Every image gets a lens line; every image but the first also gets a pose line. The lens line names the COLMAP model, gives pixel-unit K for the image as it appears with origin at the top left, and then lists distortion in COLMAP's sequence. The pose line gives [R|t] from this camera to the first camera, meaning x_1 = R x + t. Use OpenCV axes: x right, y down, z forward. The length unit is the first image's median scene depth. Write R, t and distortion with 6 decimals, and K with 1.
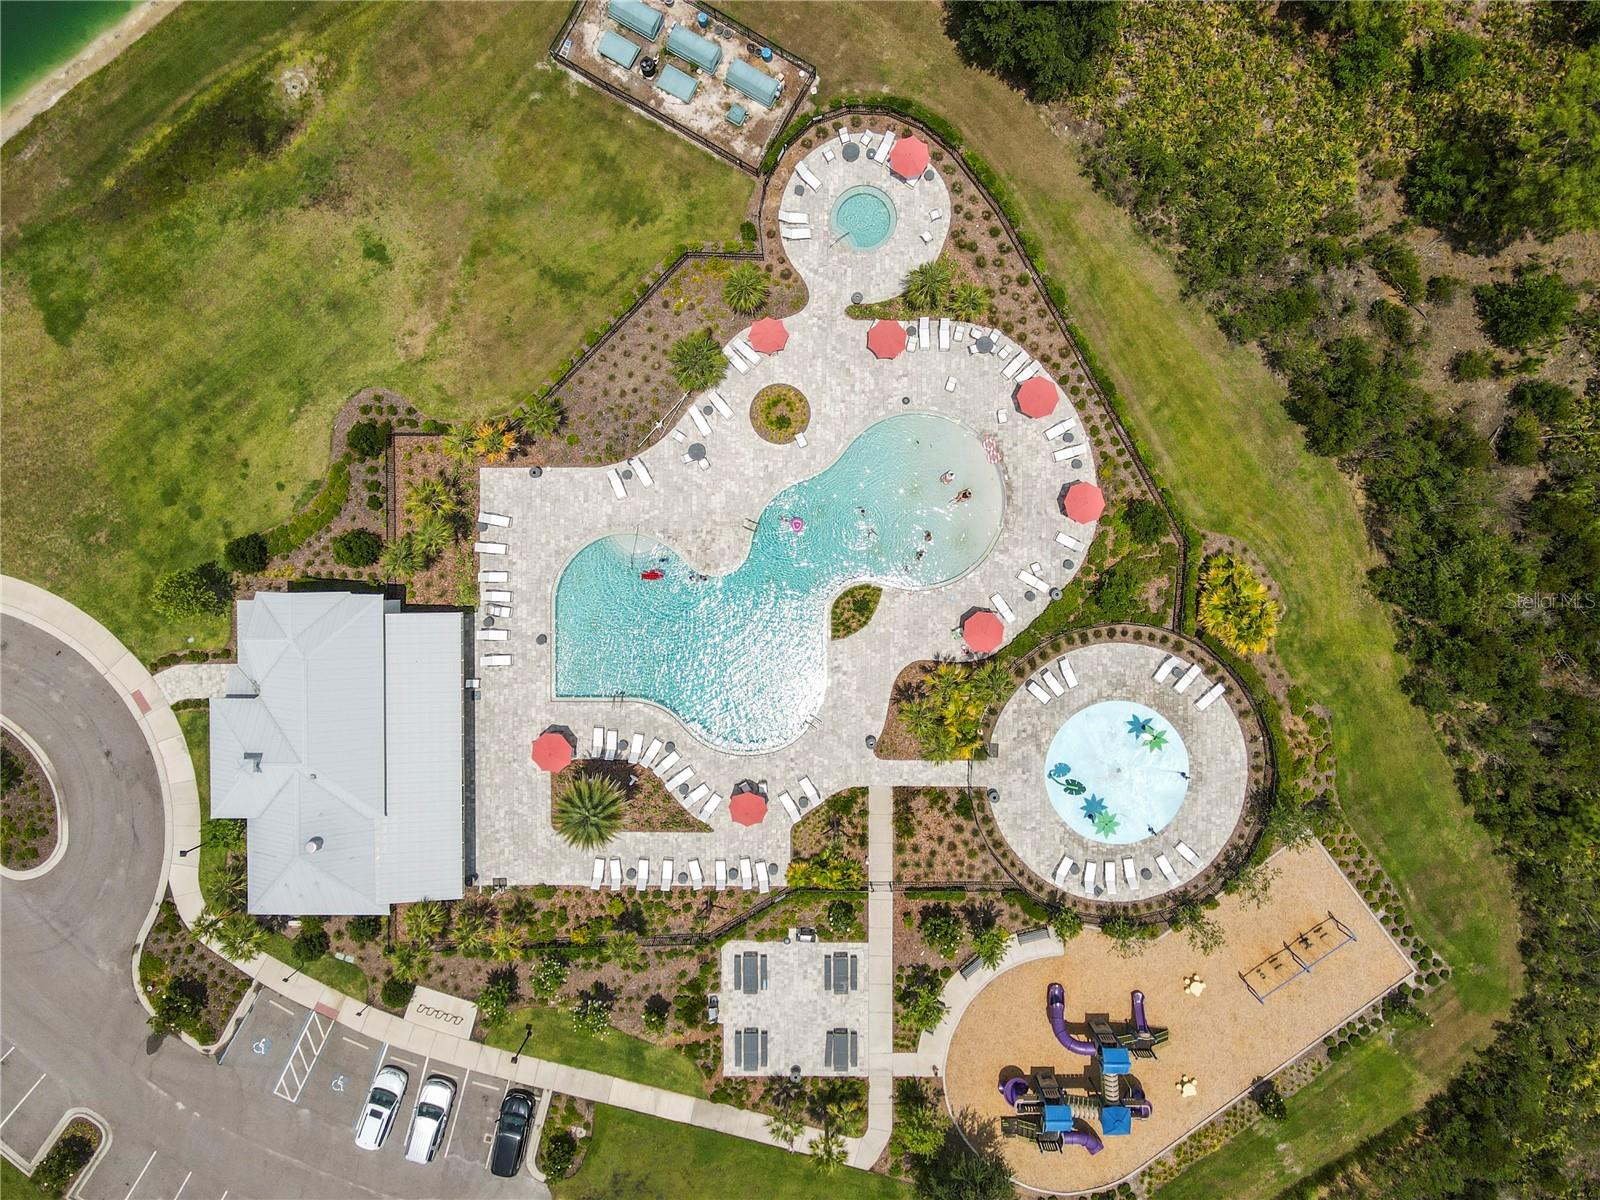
lens RADIAL K [[1152.4, 0, 803.1], [0, 1152.4, 661.8], [0, 0, 1]] dist [-0.002557, 0.055992]
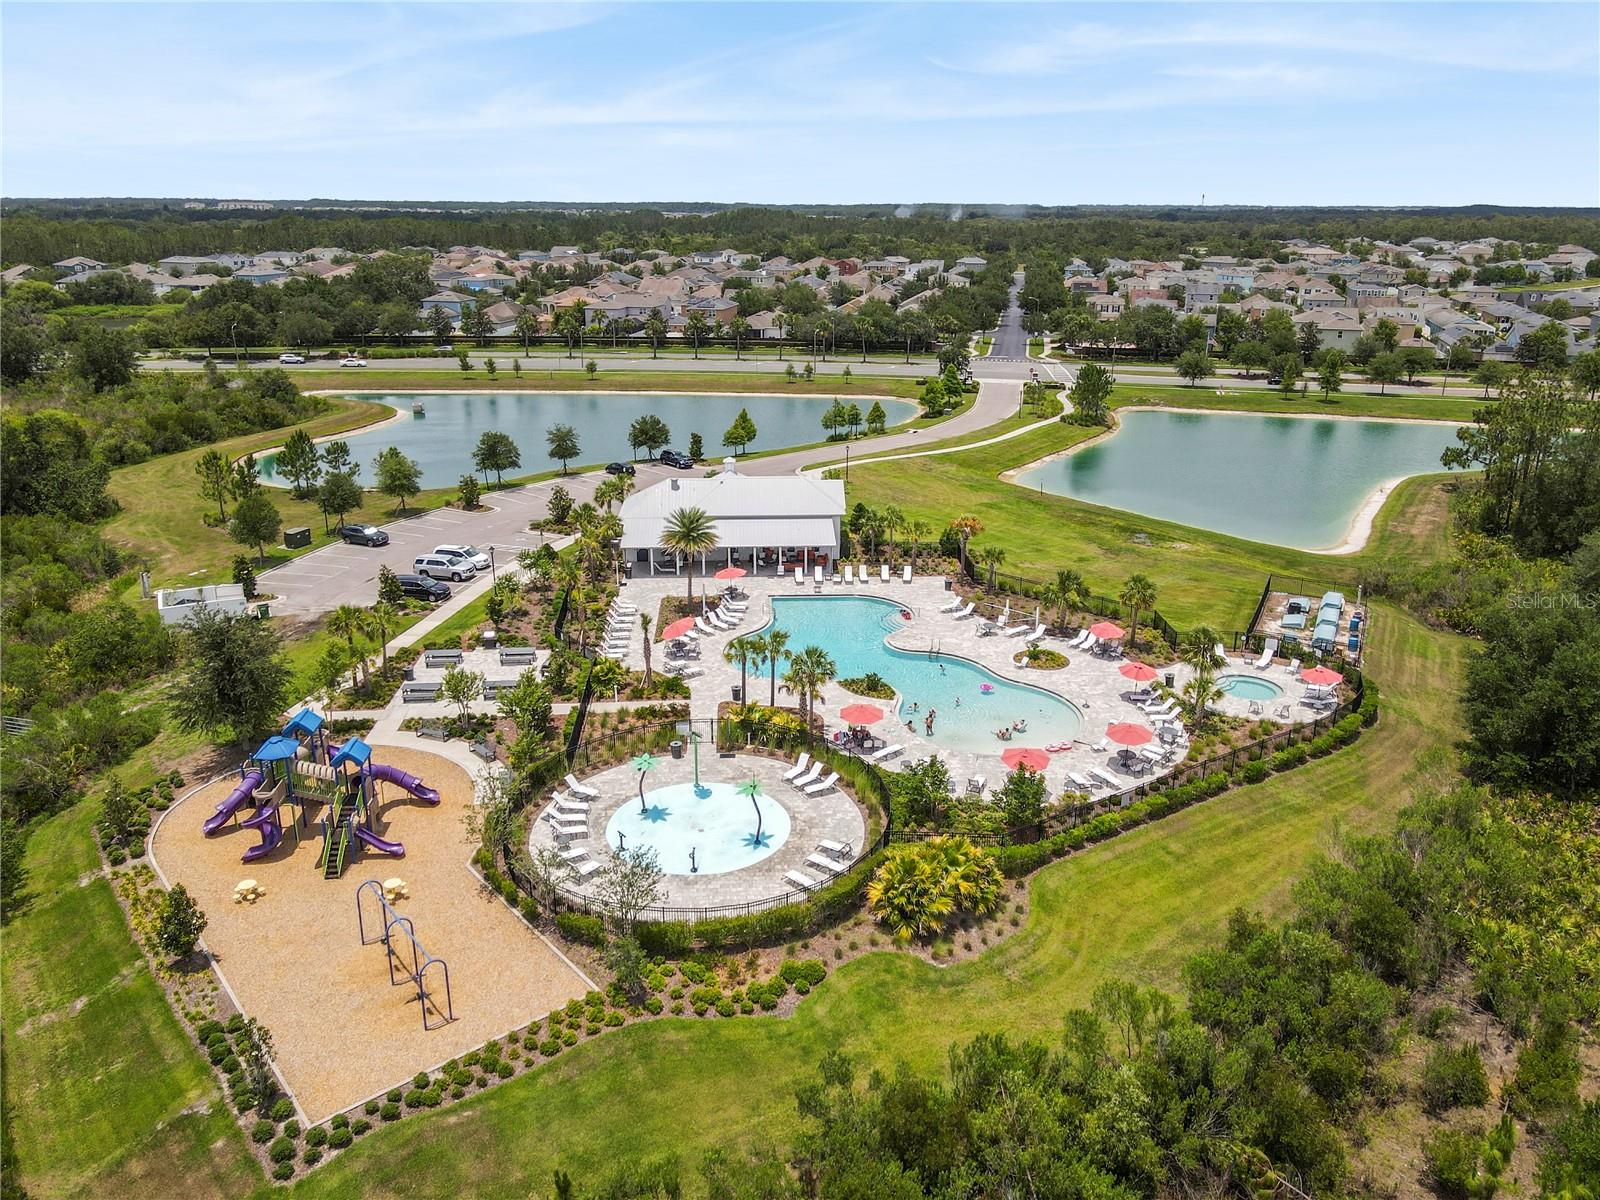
lens RADIAL K [[1169.3, 0, 800.0], [0, 1169.3, 600.0], [0, 0, 1]] dist [-0.006862, 0.056306]
pose [[0.055466, 0.337482, -0.939696, 0.964060], [-0.998058, -0.007976, -0.061776, 0.076936], [-0.028343, 0.941298, 0.336384, 0.581089]]
